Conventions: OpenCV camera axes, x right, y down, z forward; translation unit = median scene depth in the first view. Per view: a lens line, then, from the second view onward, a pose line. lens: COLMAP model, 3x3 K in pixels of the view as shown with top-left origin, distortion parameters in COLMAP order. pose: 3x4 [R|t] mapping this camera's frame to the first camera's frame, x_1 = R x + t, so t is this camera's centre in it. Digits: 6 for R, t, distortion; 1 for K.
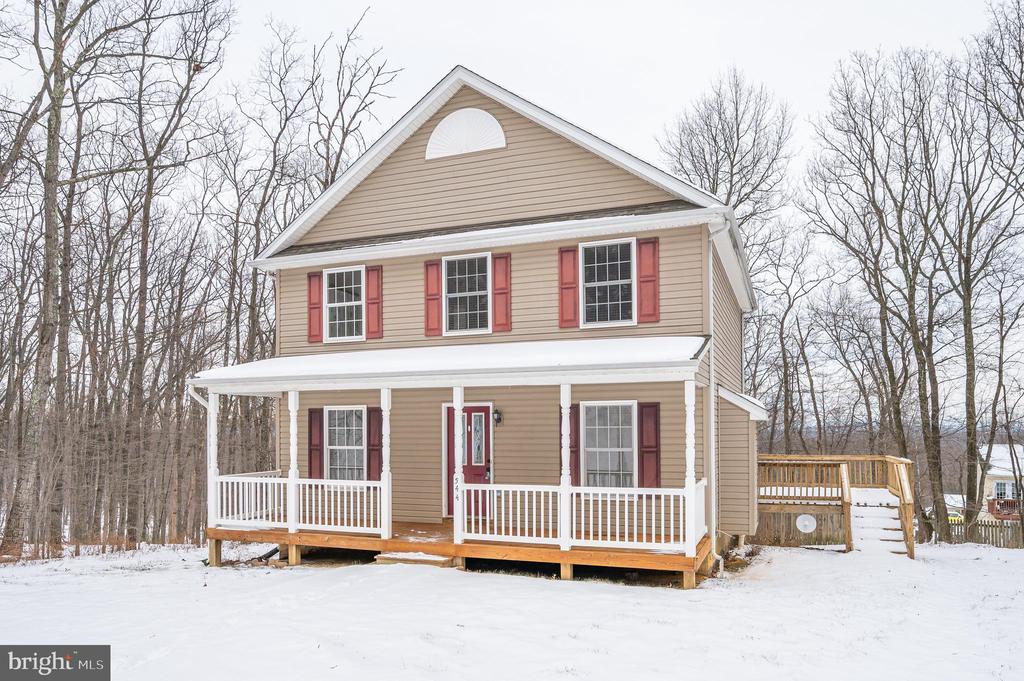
lens RADIAL K [[718.5, 0, 494.0], [0, 718.5, 416.4], [0, 0, 1]] dist [-0.002104, 0.000665]
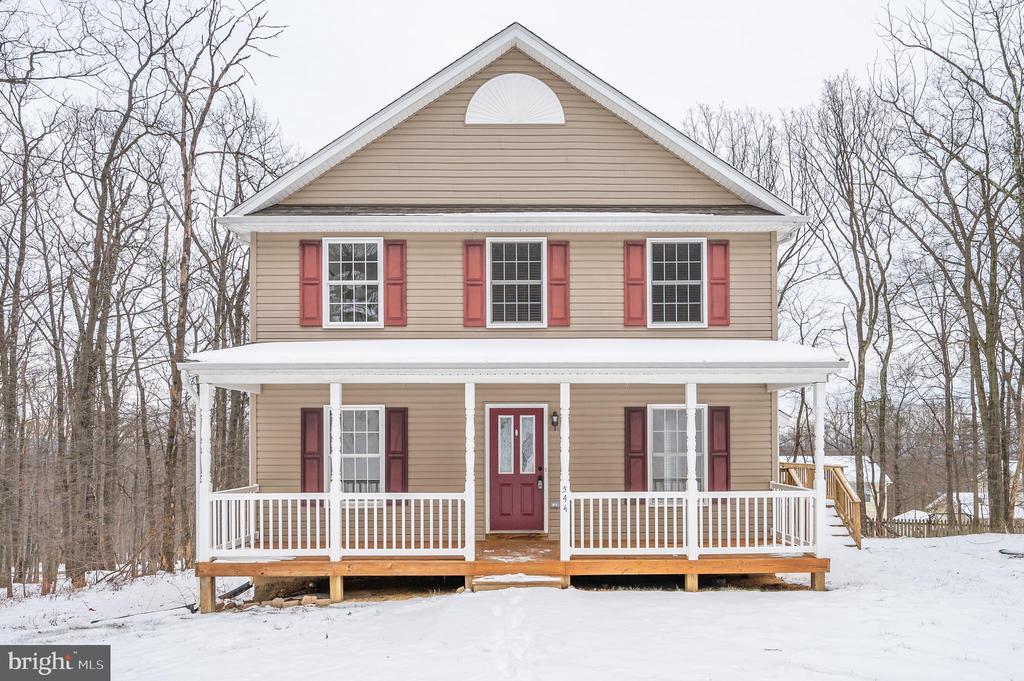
lens RADIAL K [[739.3, 0, 555.6], [0, 739.3, 429.5], [0, 0, 1]] dist [0.002689, 0.001541]
pose [[0.923617, 0.003329, 0.383303, -0.349308], [-0.007076, 0.999940, 0.008365, 0.005105], [-0.383252, -0.010438, 0.923585, 0.131523]]
